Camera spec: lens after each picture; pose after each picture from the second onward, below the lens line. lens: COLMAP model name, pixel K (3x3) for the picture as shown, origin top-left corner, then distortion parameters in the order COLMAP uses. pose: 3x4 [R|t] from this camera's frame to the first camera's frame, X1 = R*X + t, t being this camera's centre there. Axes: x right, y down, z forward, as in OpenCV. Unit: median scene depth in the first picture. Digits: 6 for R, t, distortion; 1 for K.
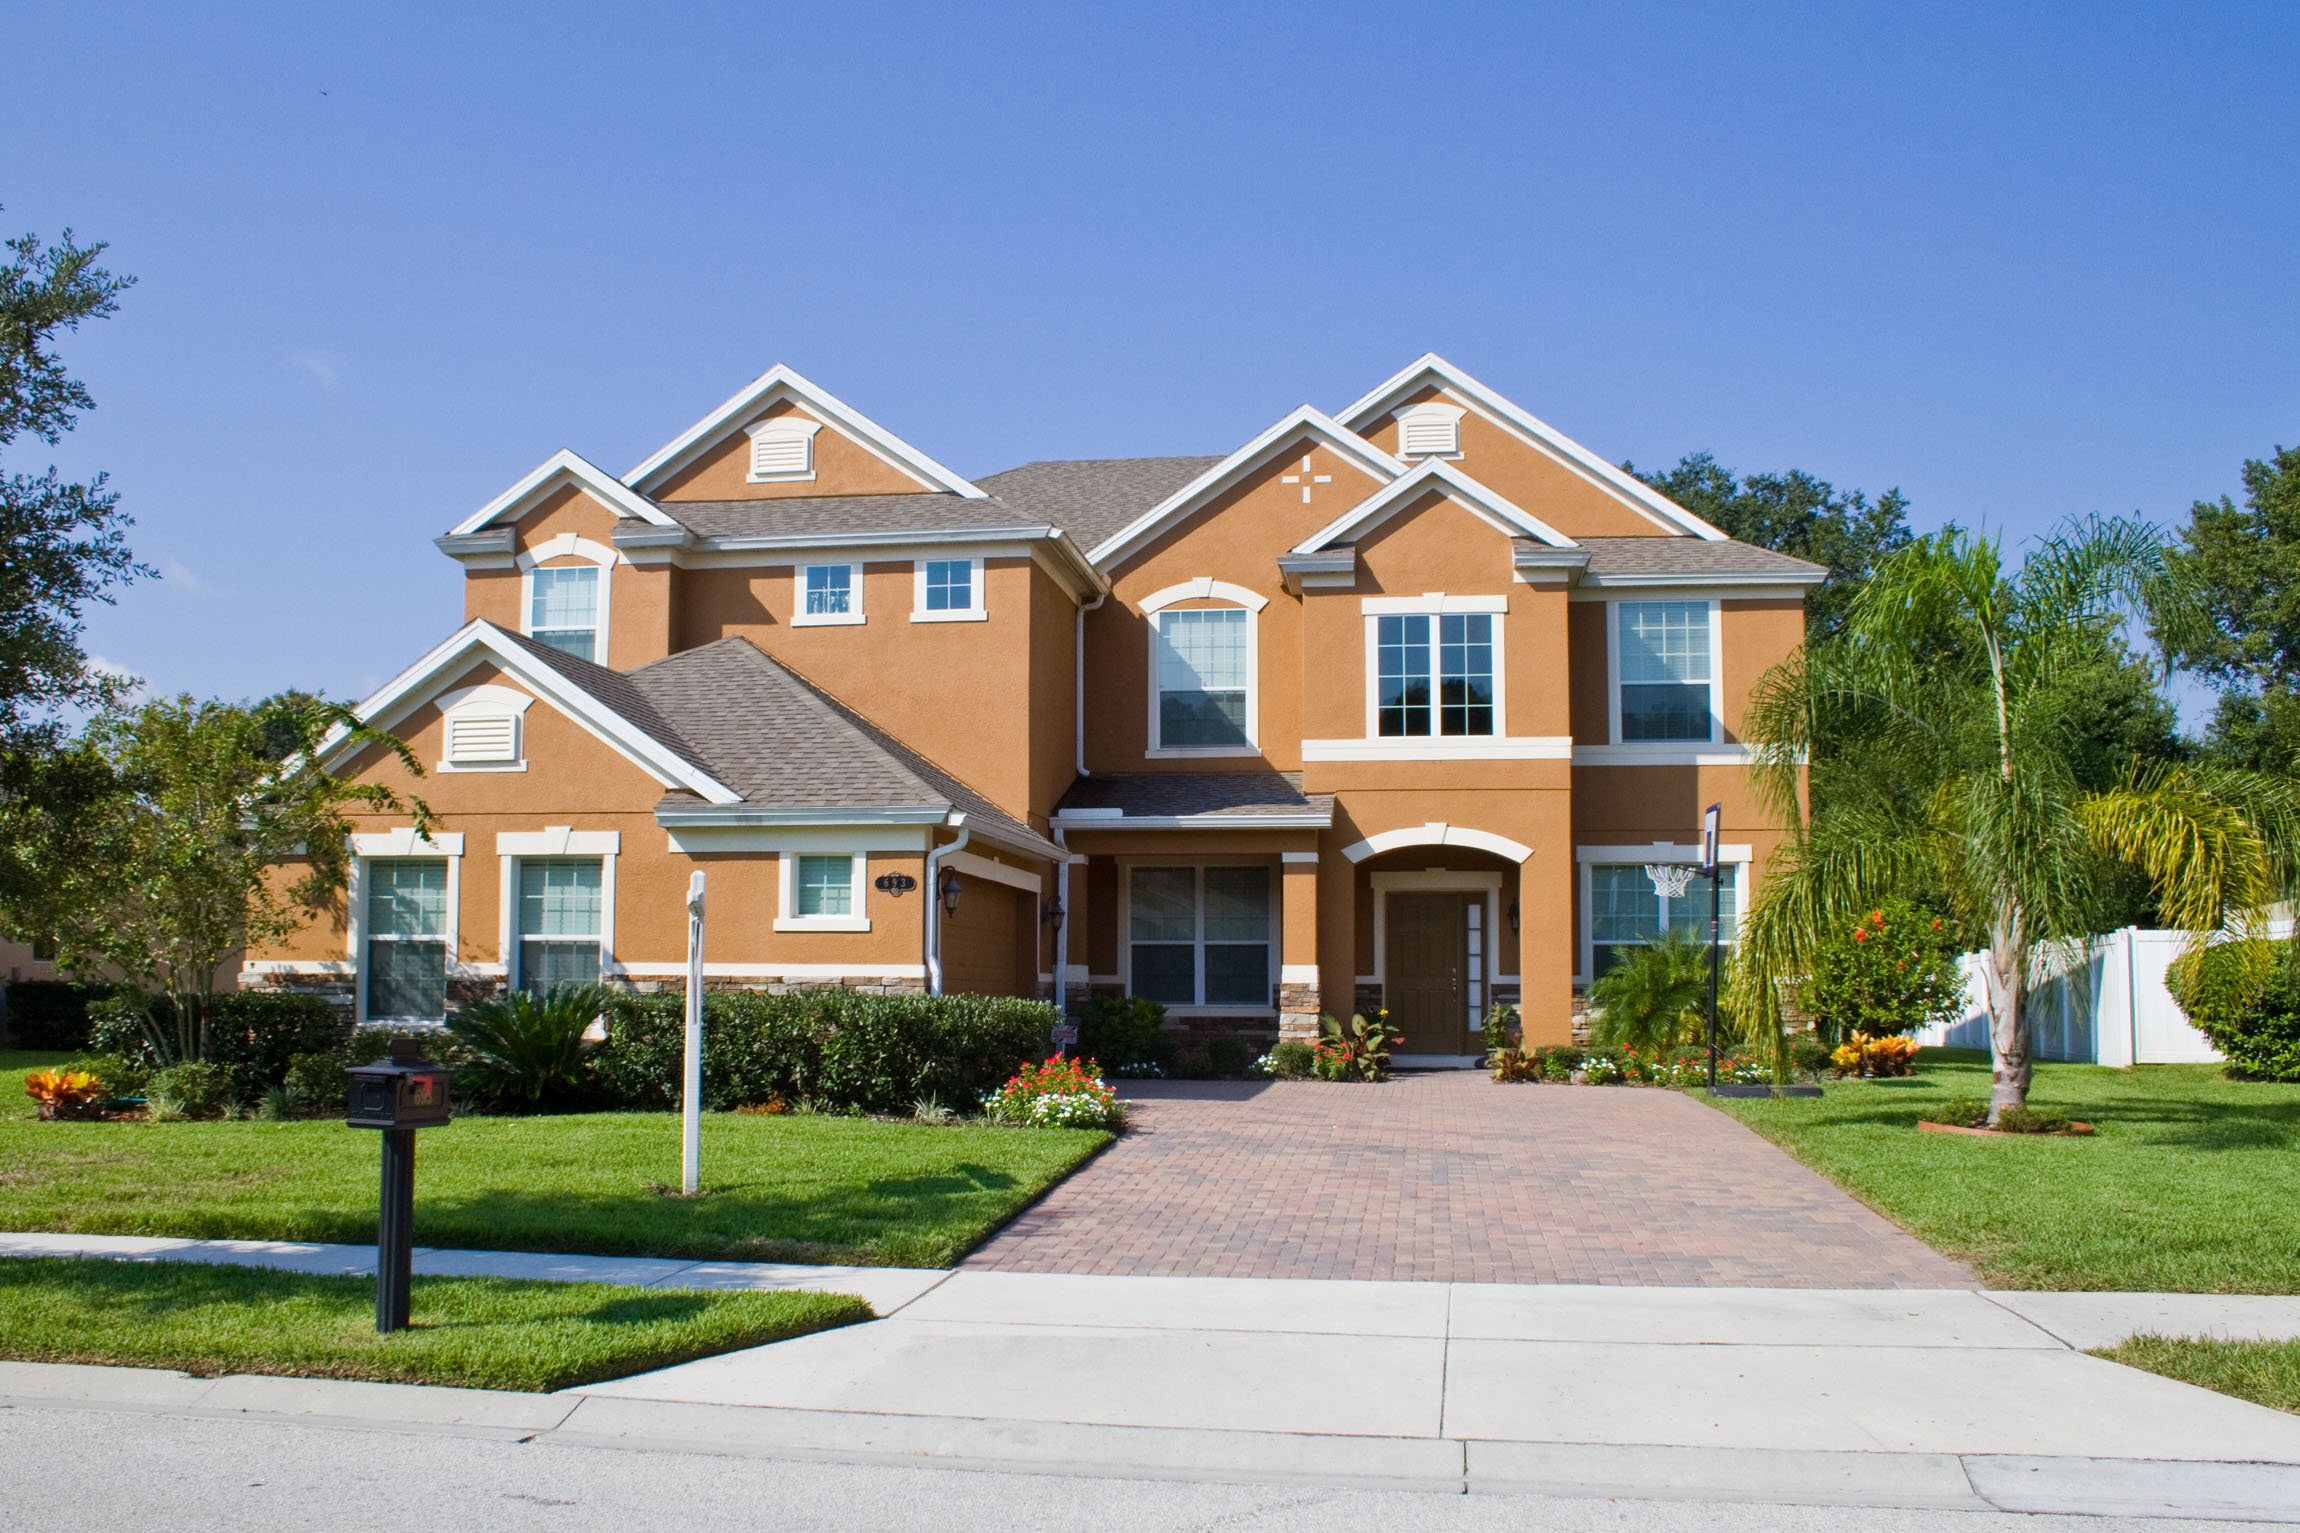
lens RADIAL K [[1886.5, 0, 1155.6], [0, 1886.5, 778.3], [0, 0, 1]] dist [-0.127650, 0.067978]
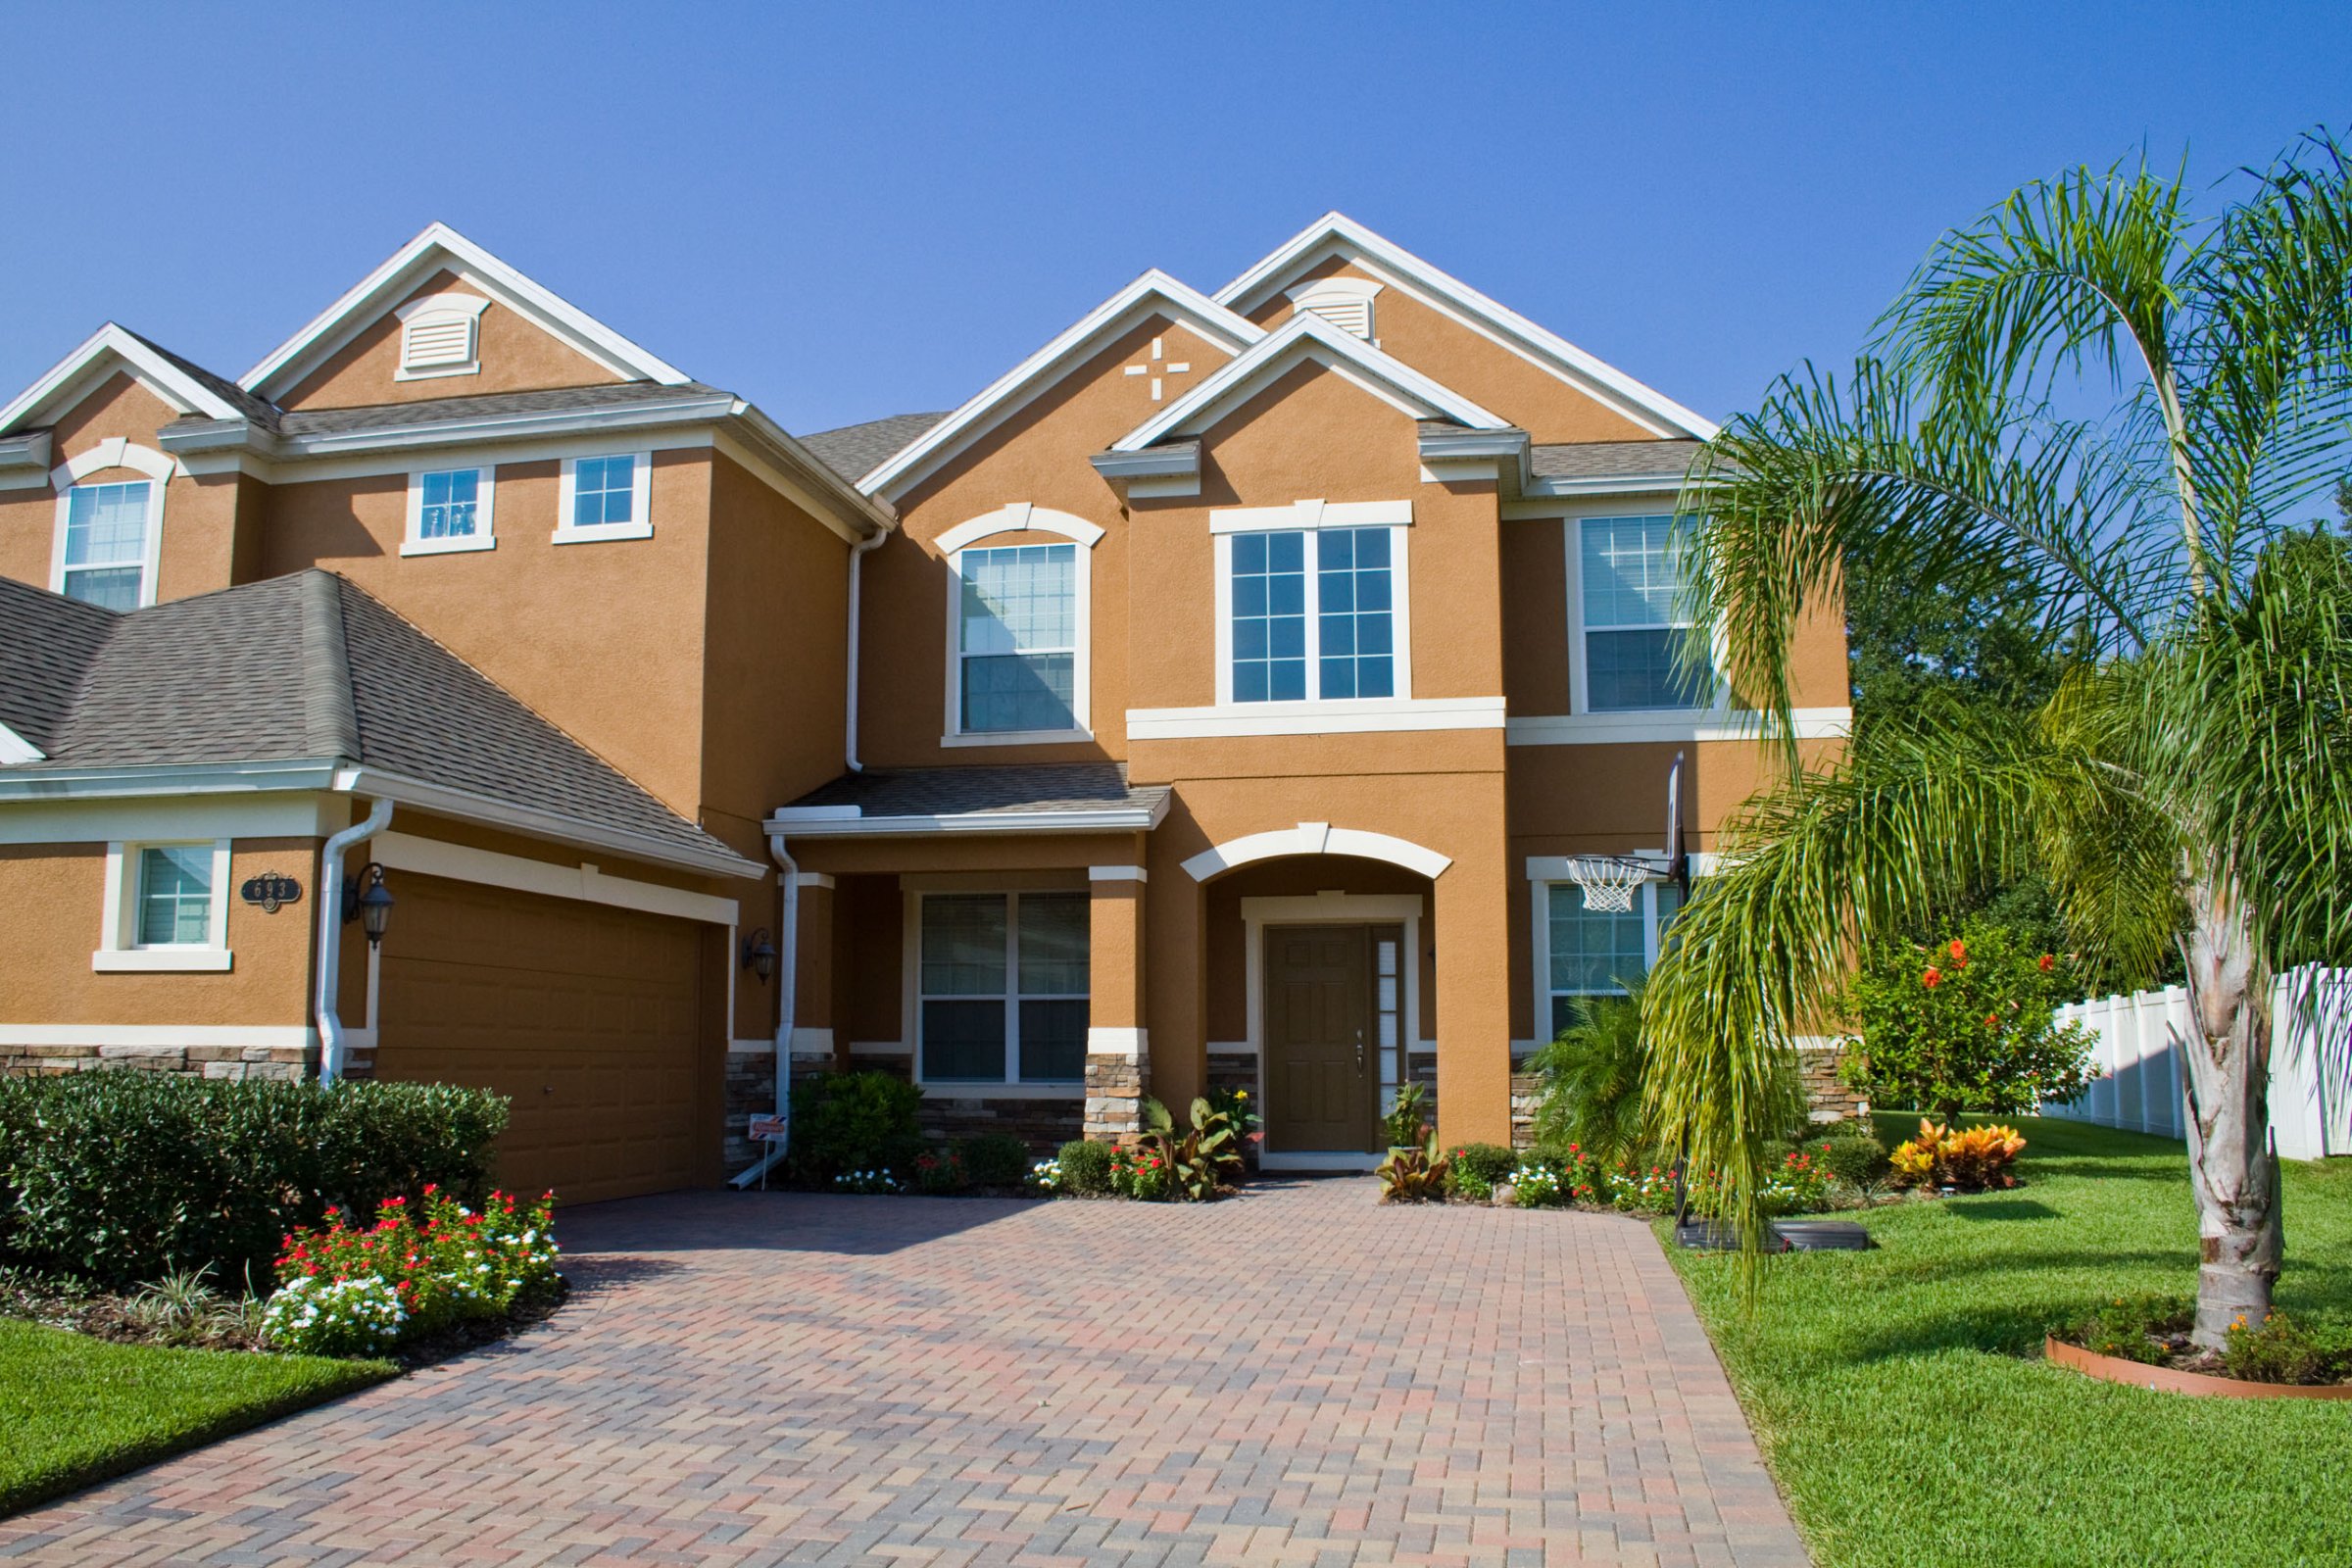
lens RADIAL K [[1929.2, 0, 1122.9], [0, 1929.2, 755.5], [0, 0, 1]] dist [-0.127650, 0.067978]
pose [[0.999002, -0.012470, -0.042884, 0.111112], [0.010680, 0.999072, -0.041726, 0.028266], [0.043364, 0.041226, 0.998208, 0.284200]]
